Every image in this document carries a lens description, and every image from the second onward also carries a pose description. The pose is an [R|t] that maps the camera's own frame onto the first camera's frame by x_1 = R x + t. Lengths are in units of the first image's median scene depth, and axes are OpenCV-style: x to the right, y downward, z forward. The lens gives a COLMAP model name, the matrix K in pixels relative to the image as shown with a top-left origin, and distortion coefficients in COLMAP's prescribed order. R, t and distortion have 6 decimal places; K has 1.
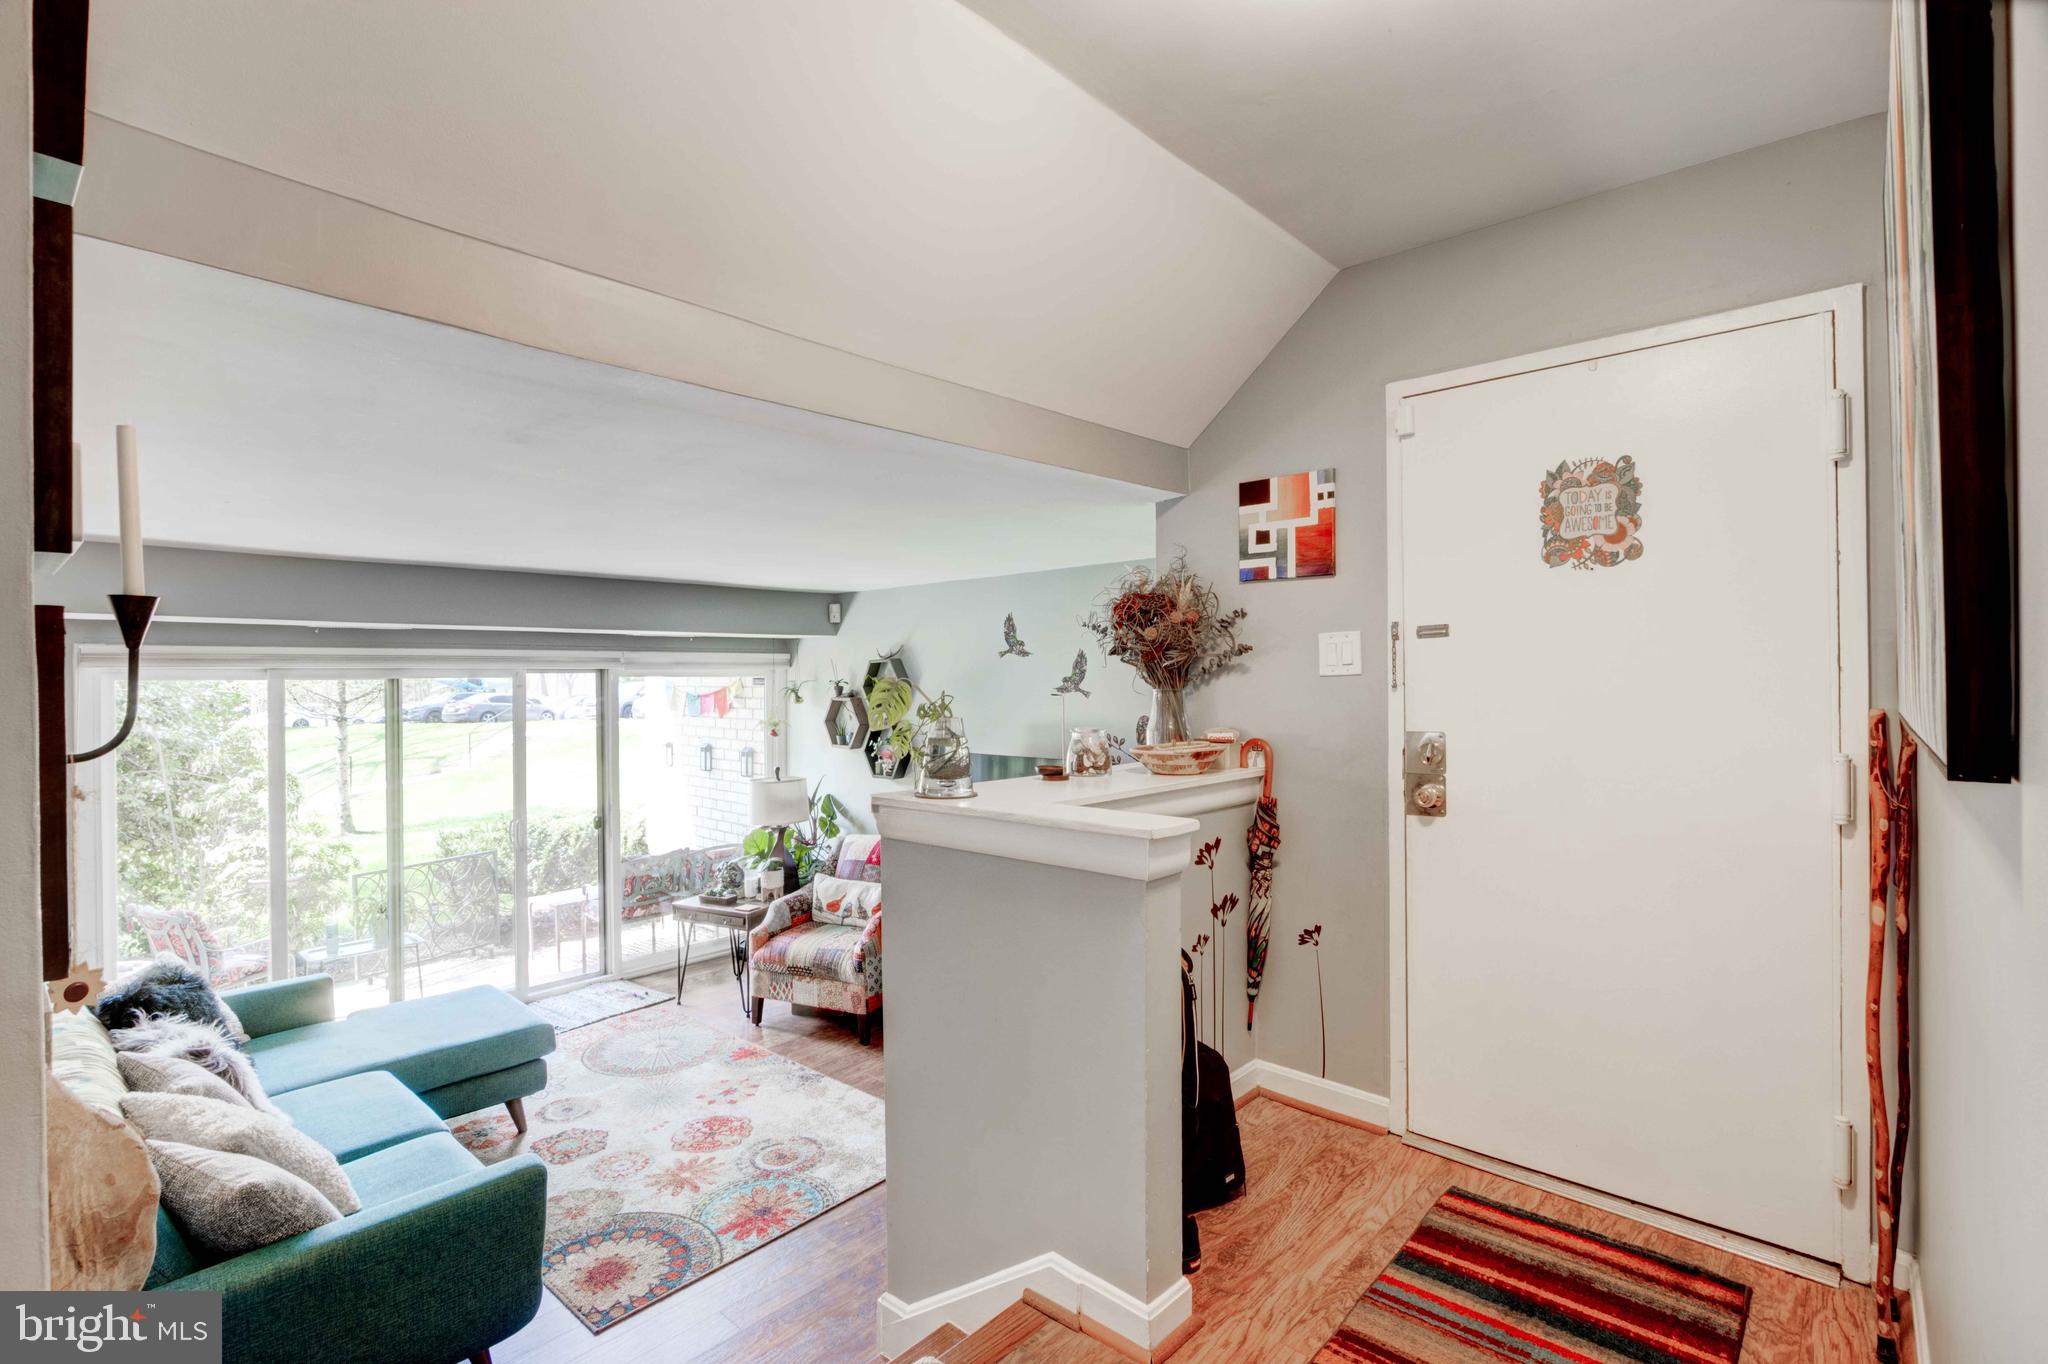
lens RADIAL K [[953.7, 0, 1013.7], [0, 953.7, 683.1], [0, 0, 1]] dist [-0.018574, 0.002915]
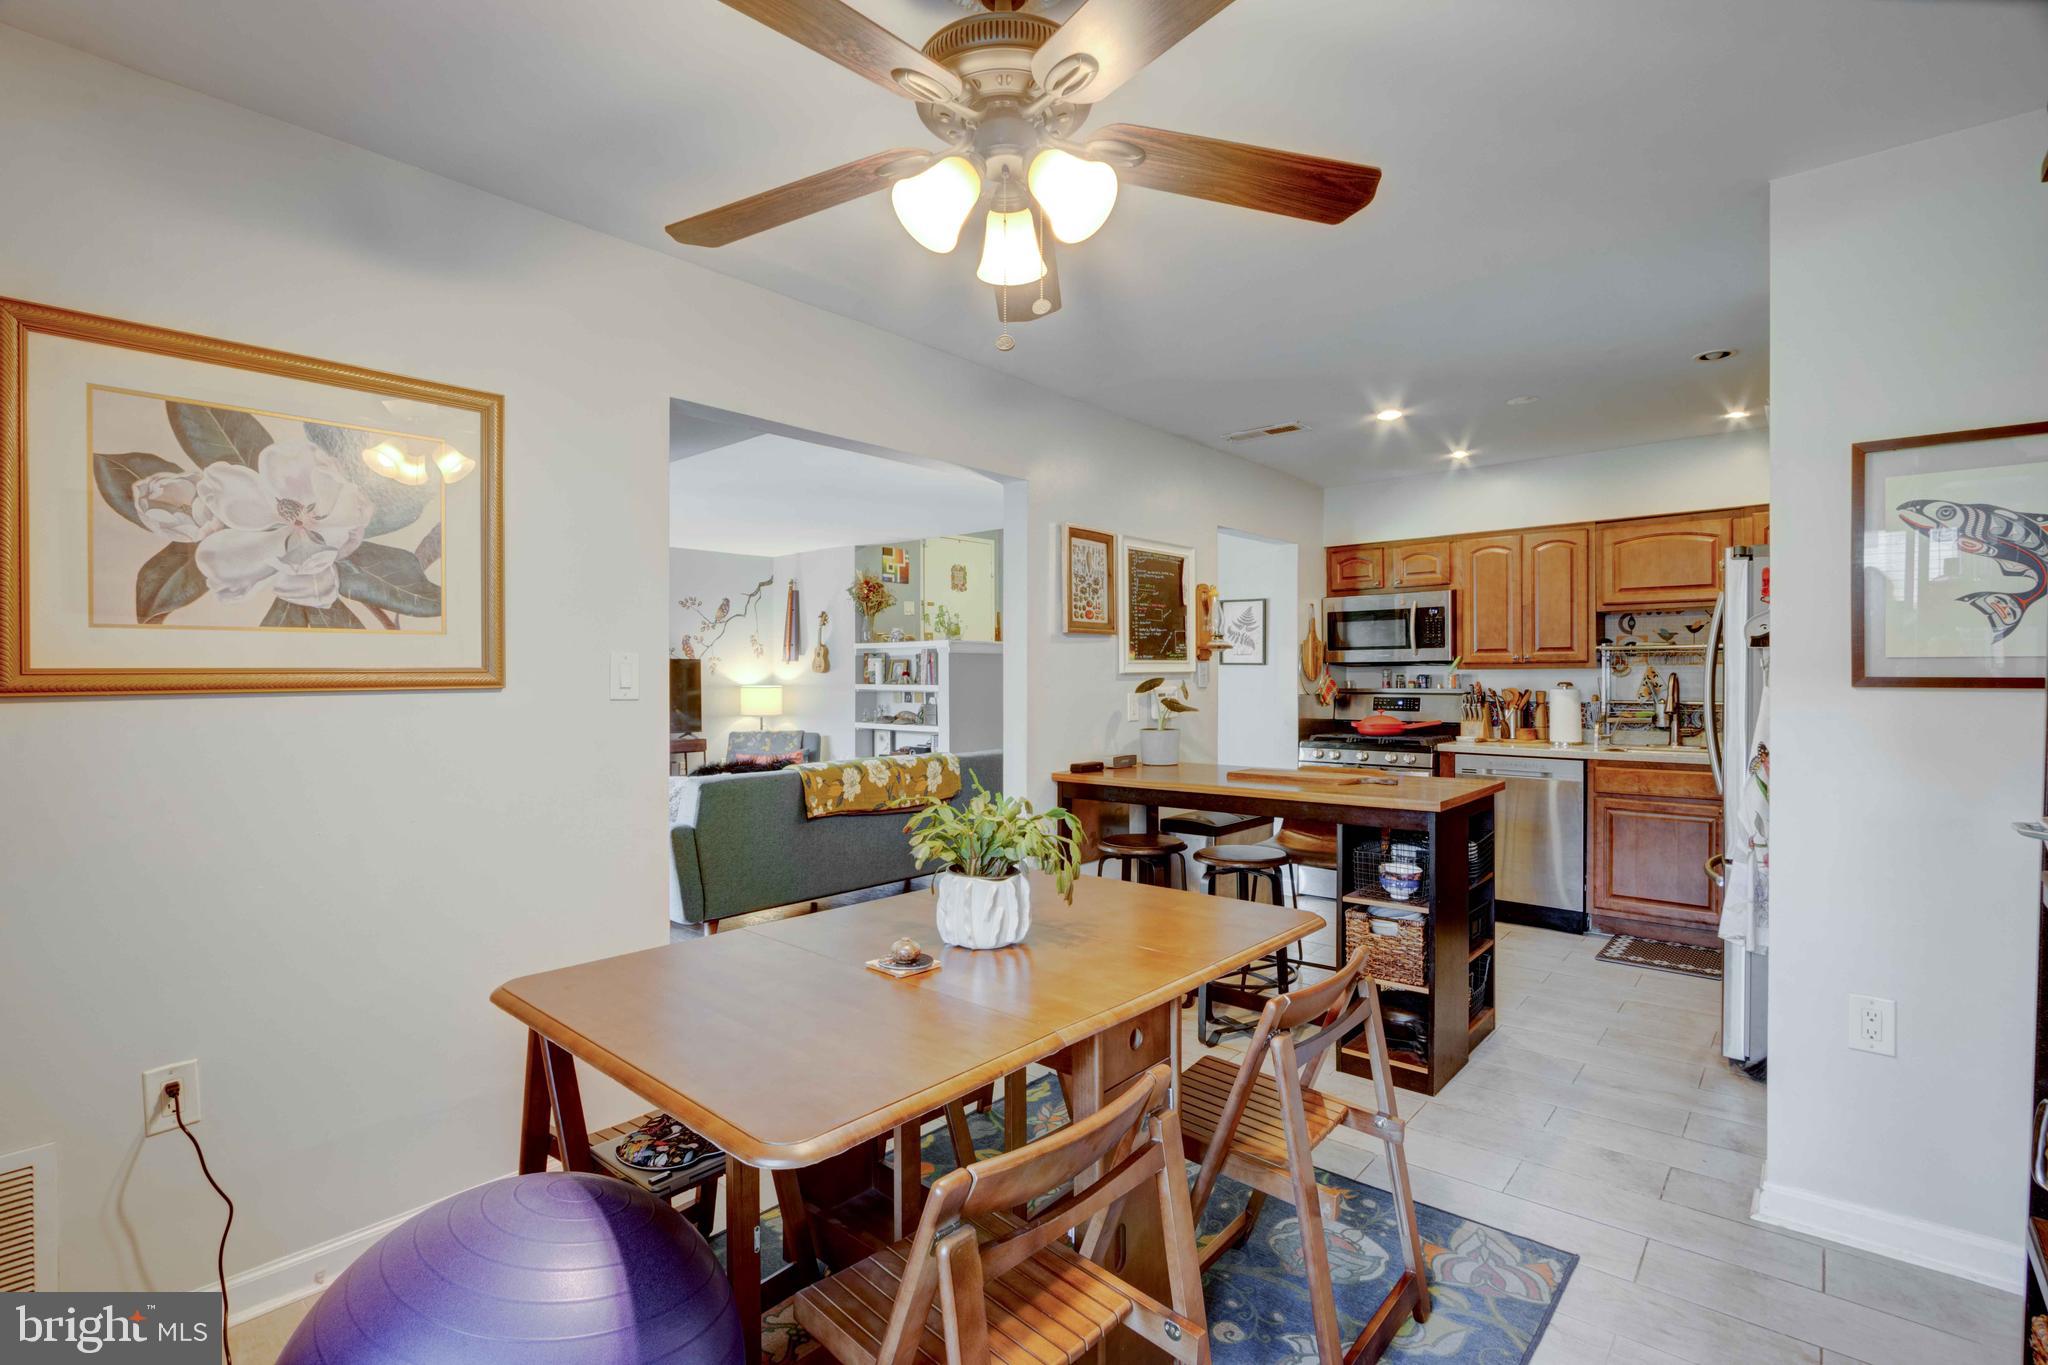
lens RADIAL K [[953.7, 0, 1011.4], [0, 953.7, 676.9], [0, 0, 1]] dist [-0.018574, 0.002915]
pose [[-0.013376, 0.006828, 0.999887, -1.578422], [0.006278, 0.999958, -0.006745, 0.122364], [-0.999891, 0.006187, -0.013418, 0.385330]]
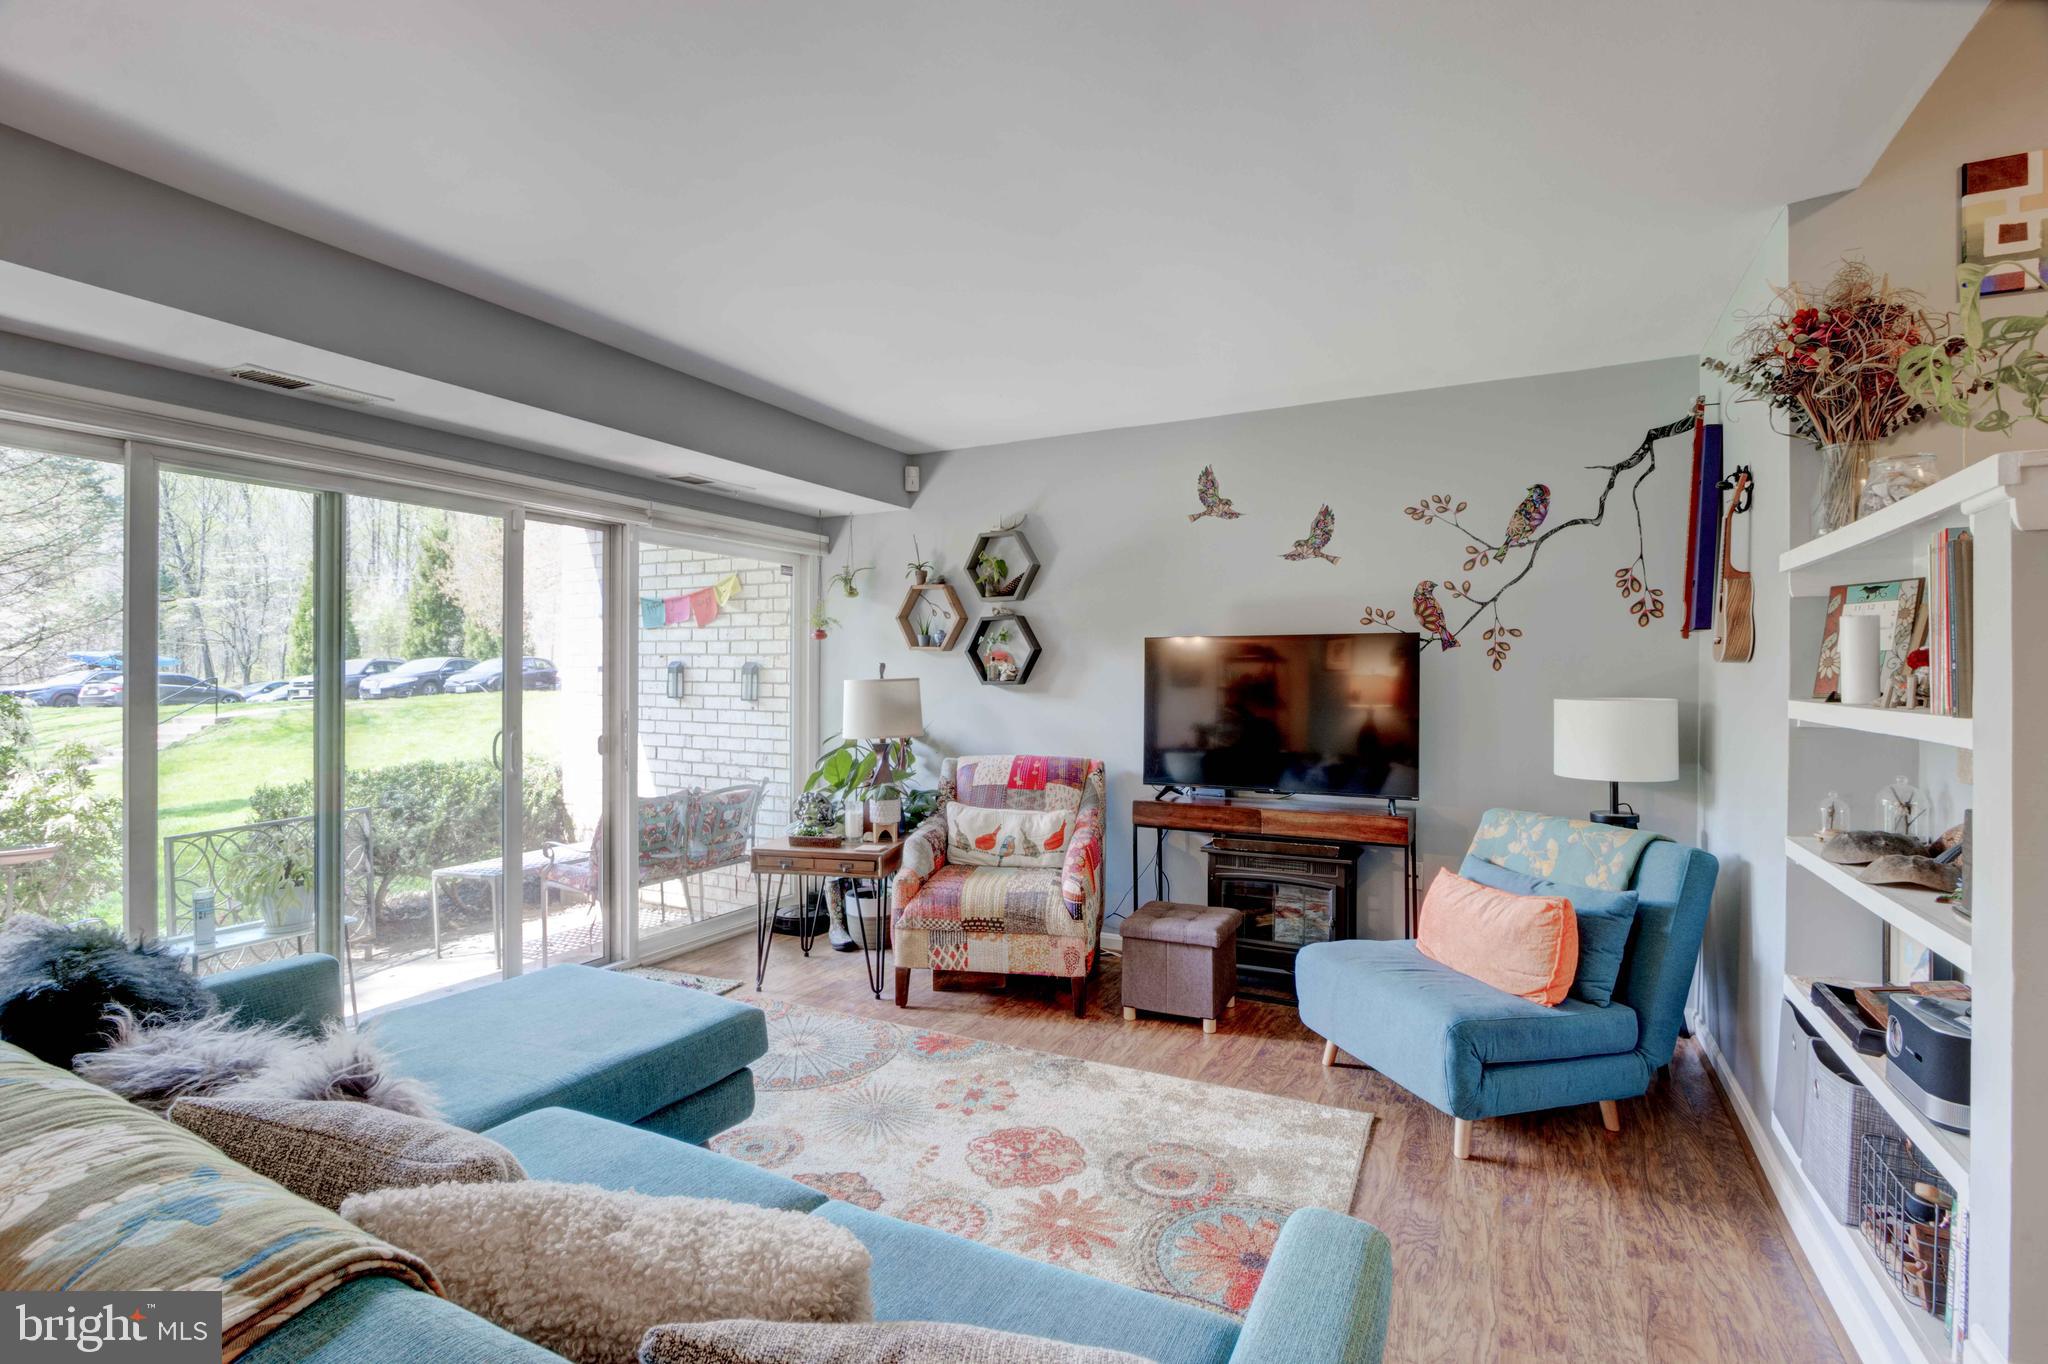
lens RADIAL K [[953.7, 0, 1015.5], [0, 953.7, 683.6], [0, 0, 1]] dist [-0.018574, 0.002915]
pose [[0.965435, 0.008560, 0.260505, -0.387970], [-0.008769, 0.999961, -0.000358, 0.117791], [-0.260498, -0.001939, 0.965473, 0.290421]]
